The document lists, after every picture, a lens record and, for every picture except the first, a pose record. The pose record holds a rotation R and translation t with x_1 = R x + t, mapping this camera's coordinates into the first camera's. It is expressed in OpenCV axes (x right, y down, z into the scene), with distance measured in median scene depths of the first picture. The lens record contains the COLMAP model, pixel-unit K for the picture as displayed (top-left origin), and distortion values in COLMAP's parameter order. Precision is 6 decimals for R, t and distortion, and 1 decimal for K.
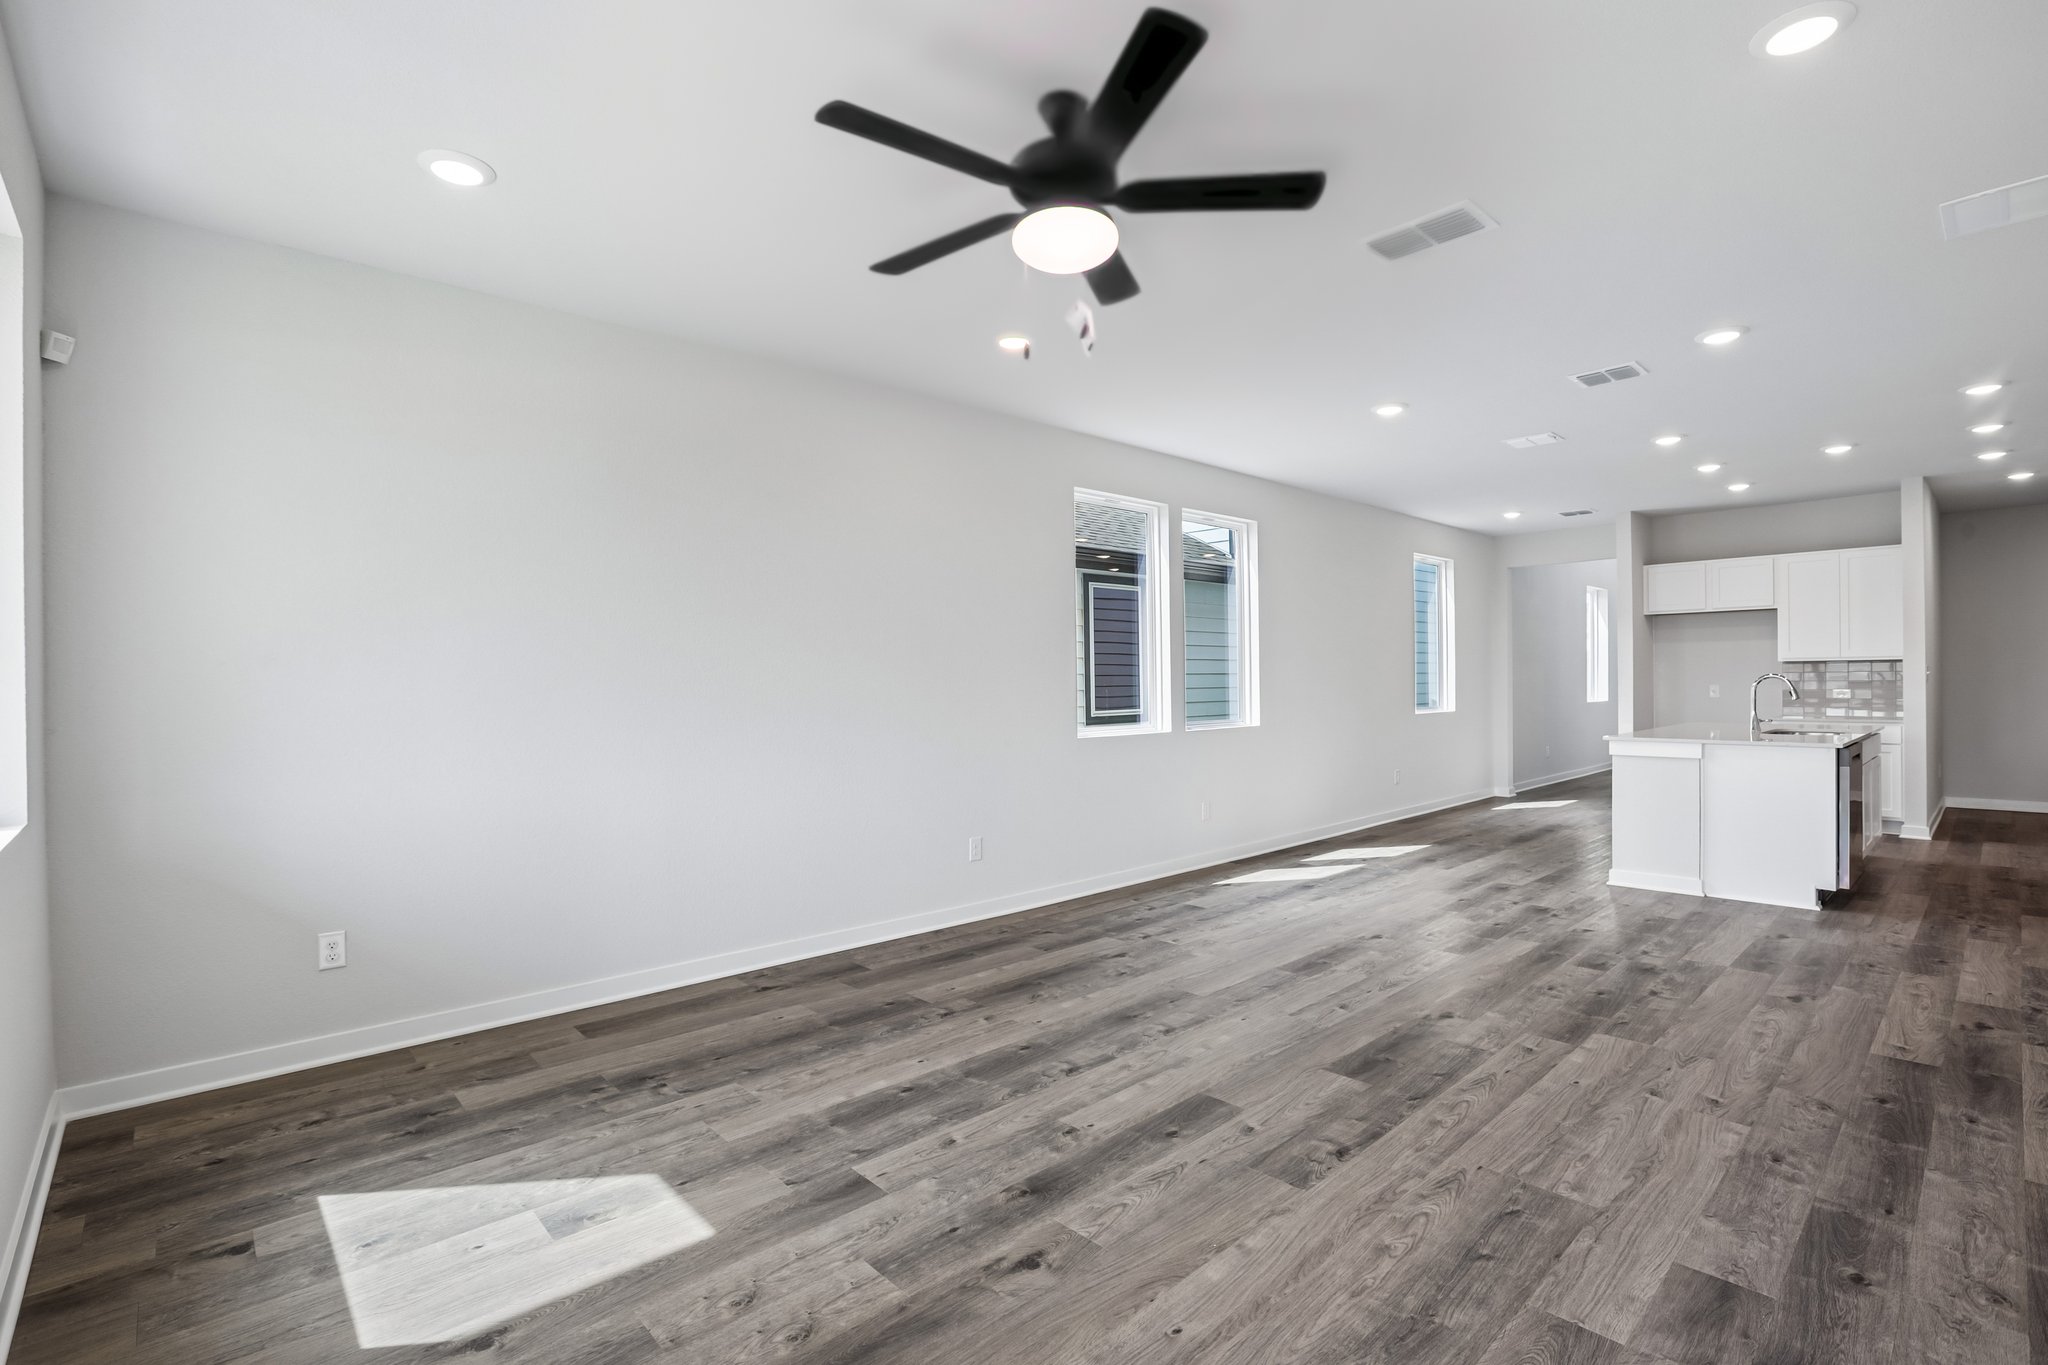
lens RADIAL K [[929.8, 0, 1018.9], [0, 929.8, 683.9], [0, 0, 1]] dist [-0.051971, 0.013602]
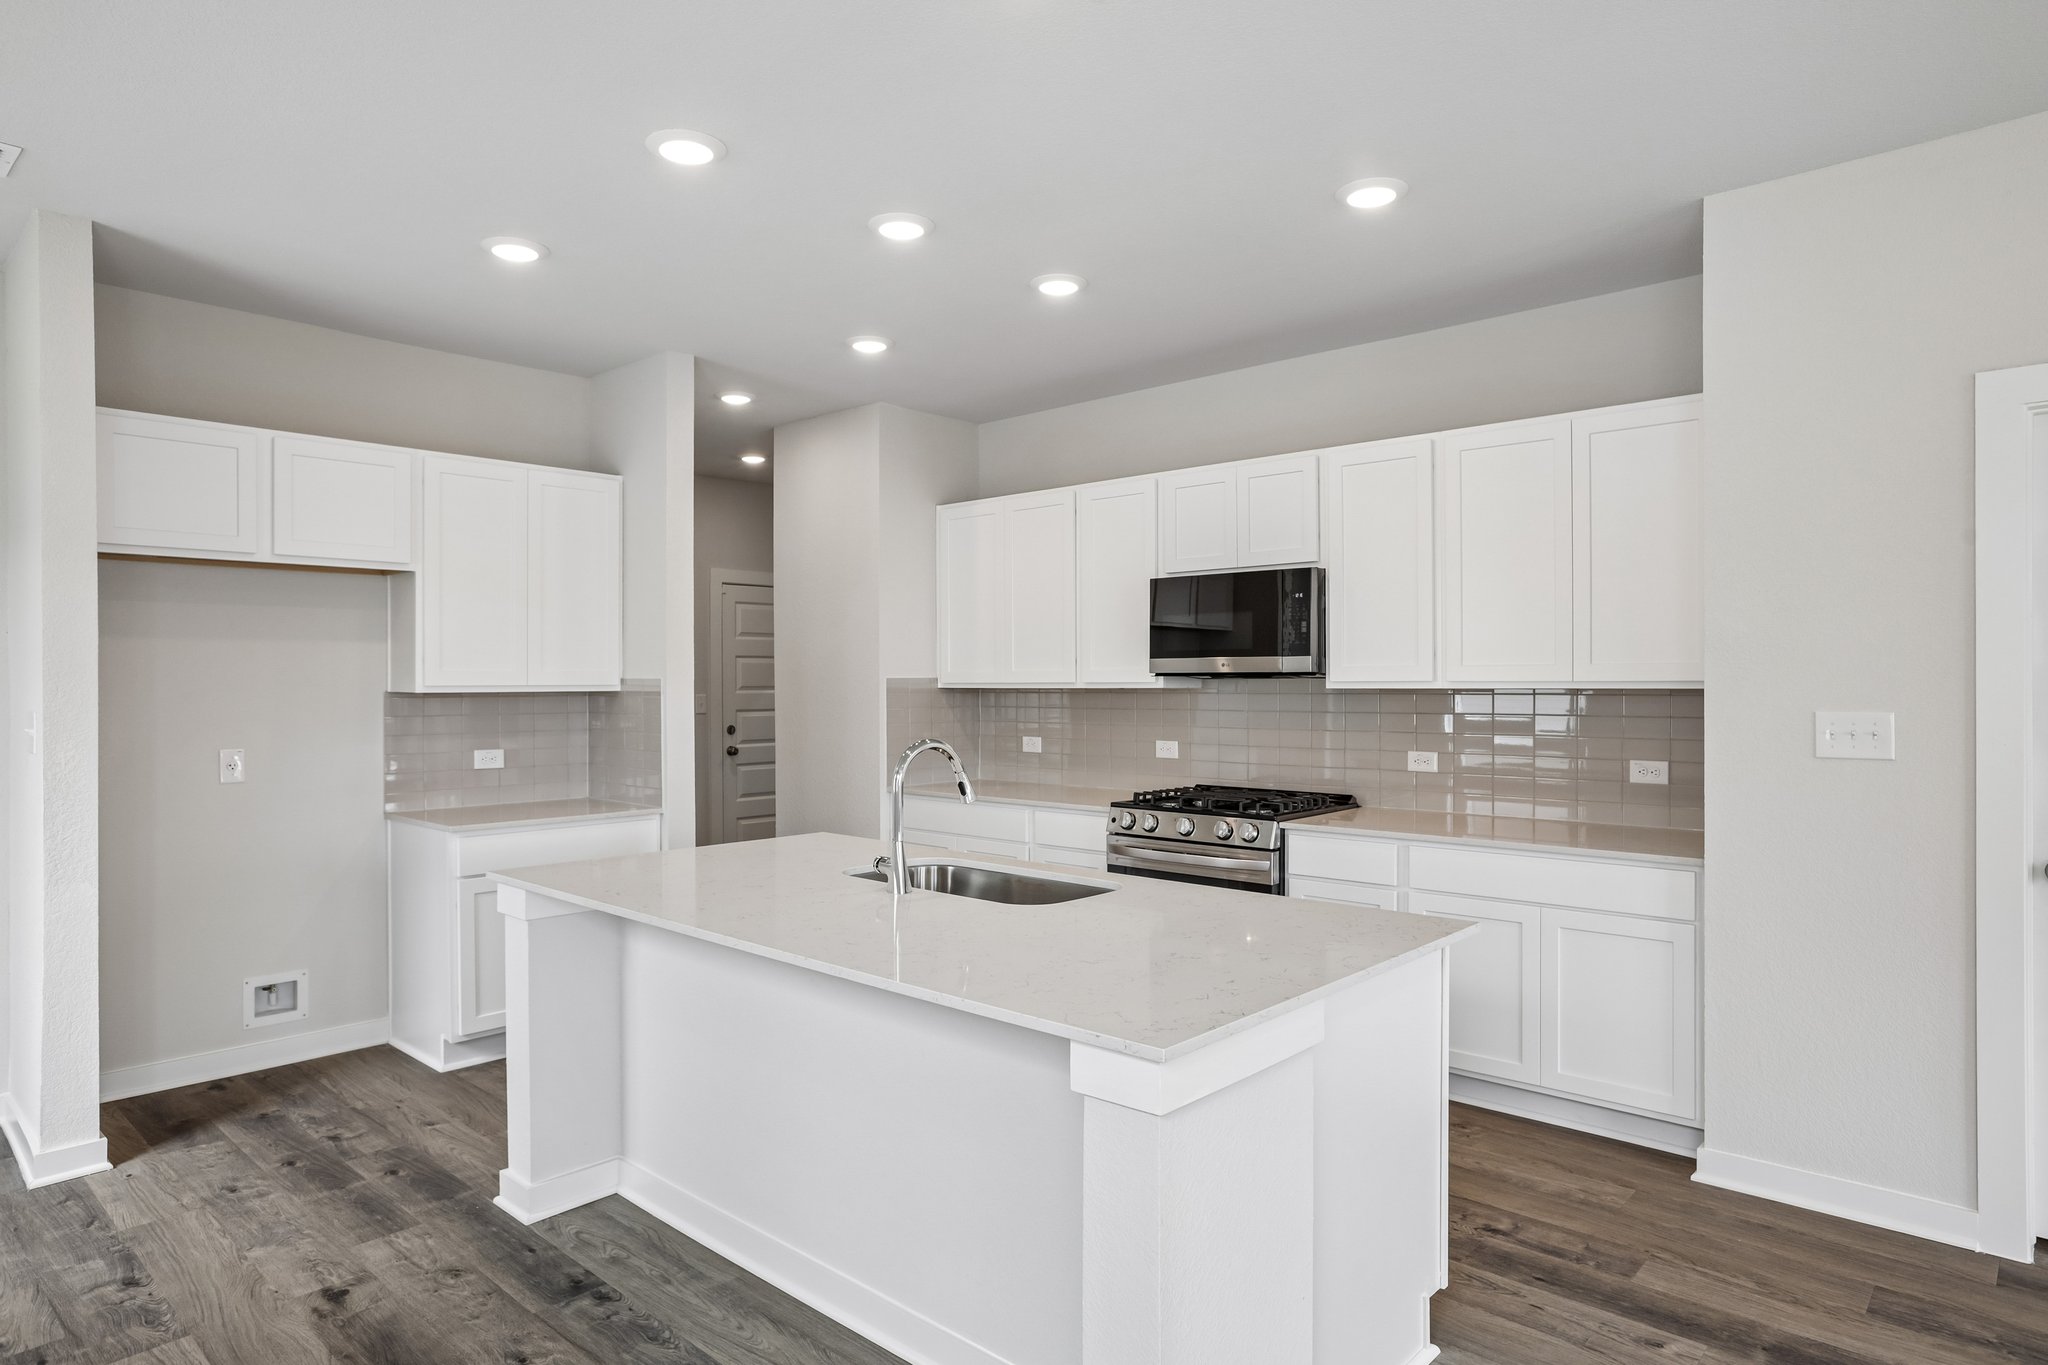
lens RADIAL K [[1168.5, 0, 1024.0], [0, 1168.5, 682.5], [0, 0, 1]] dist [-0.034018, 0.028006]
pose [[-0.101788, 0.011855, 0.994735, 0.403956], [0.006191, 0.999917, -0.011283, -0.034994], [-0.994787, 0.005010, -0.101853, 1.225346]]
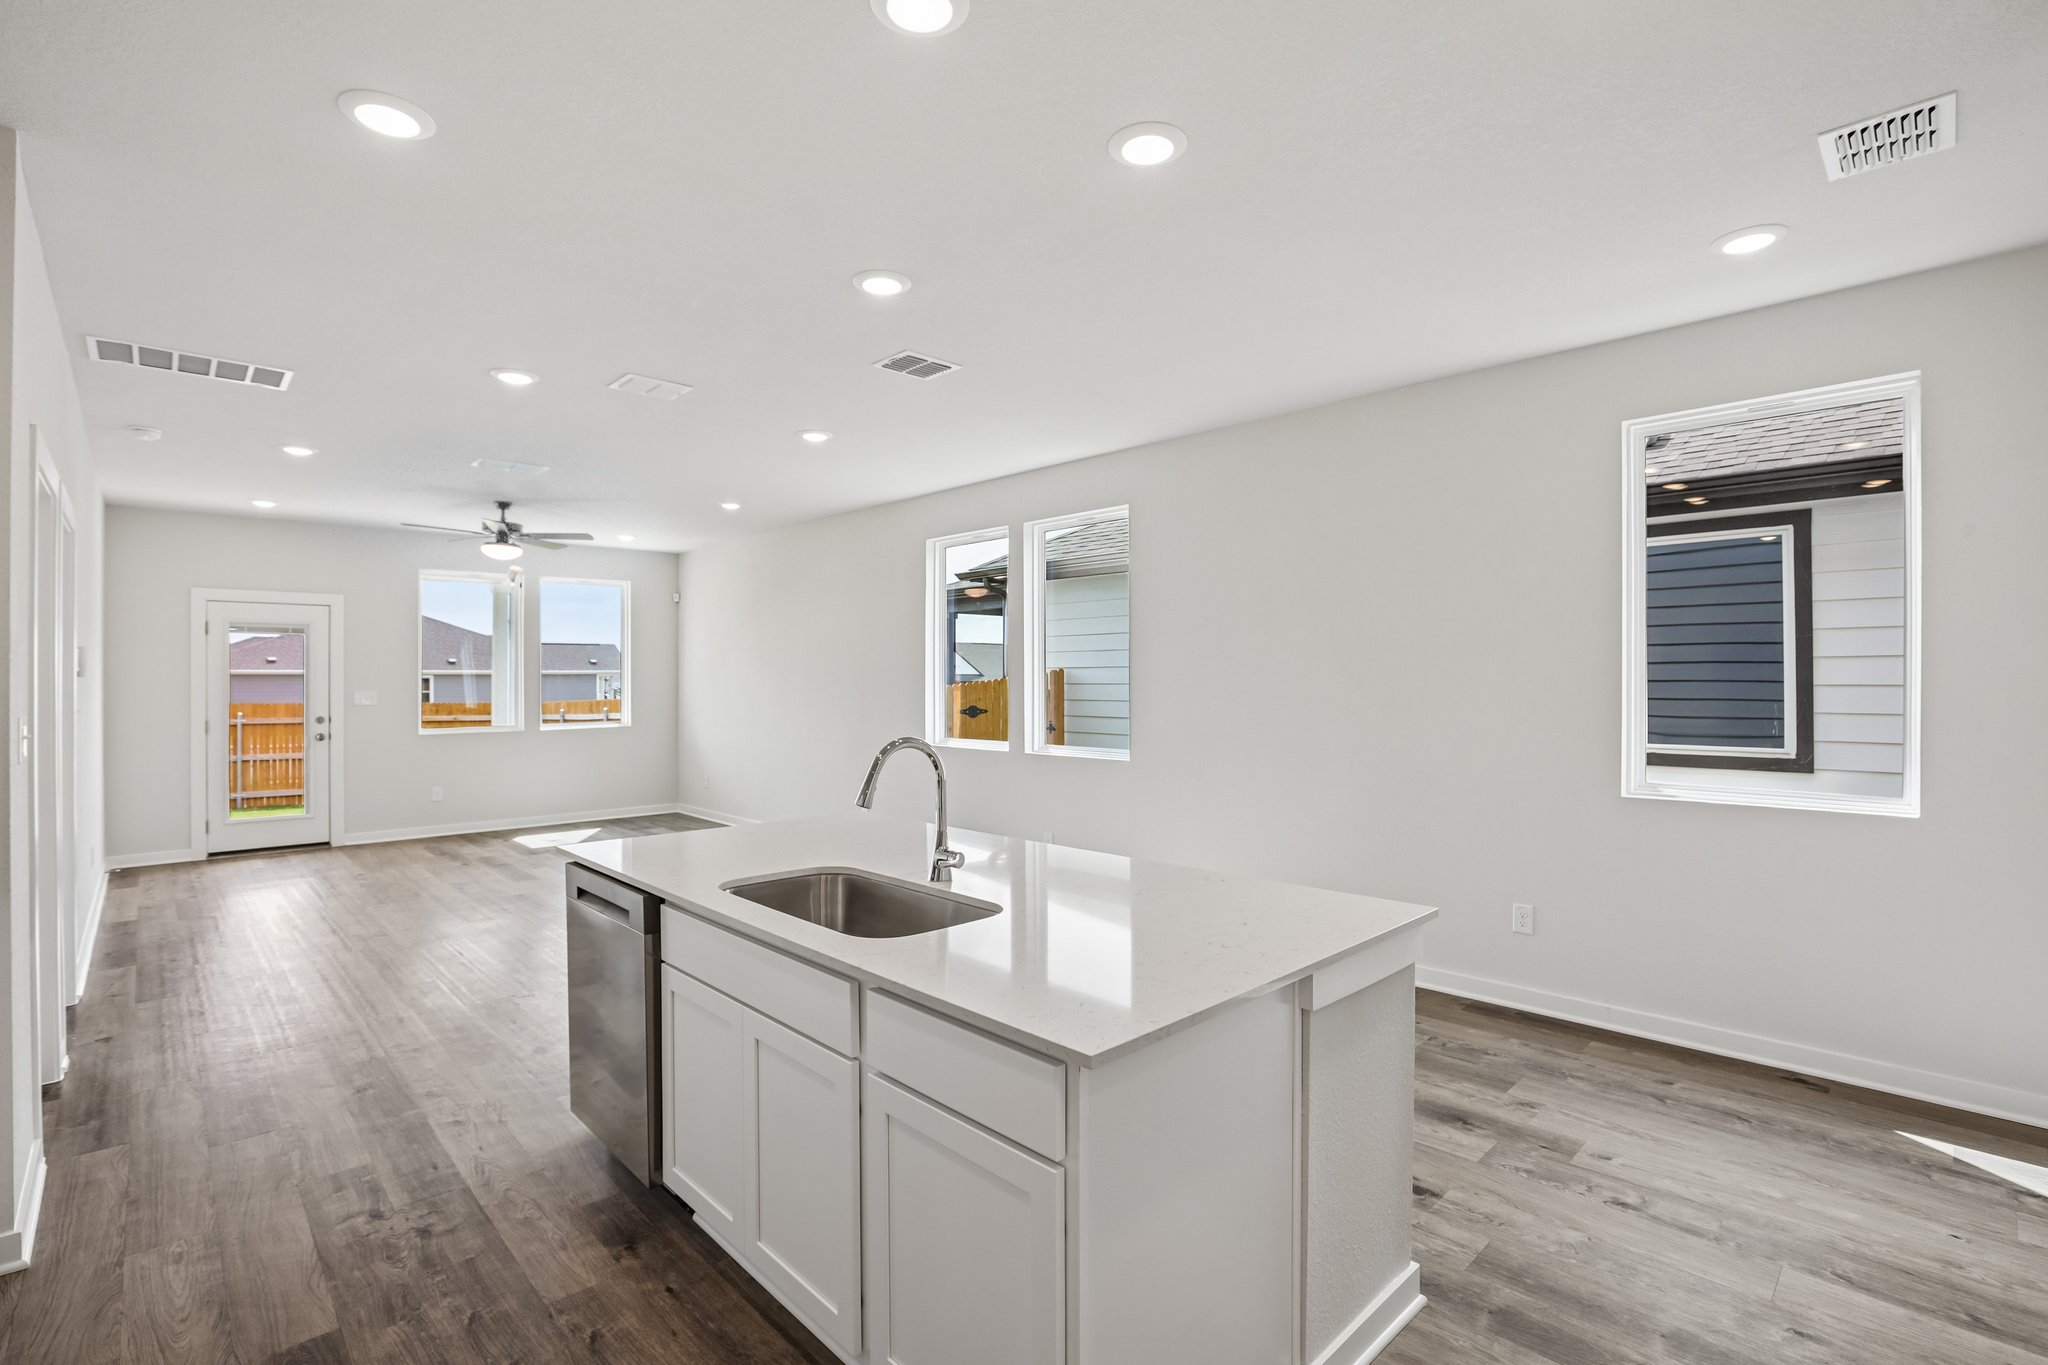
lens RADIAL K [[942.3, 0, 1024.0], [0, 942.3, 682.5], [0, 0, 1]] dist [-0.048484, 0.016510]
pose [[0.036090, 0.017969, -0.999187, 1.499689], [0.003392, 0.999830, 0.018103, -0.050015], [0.999343, -0.004042, 0.036023, 1.254559]]
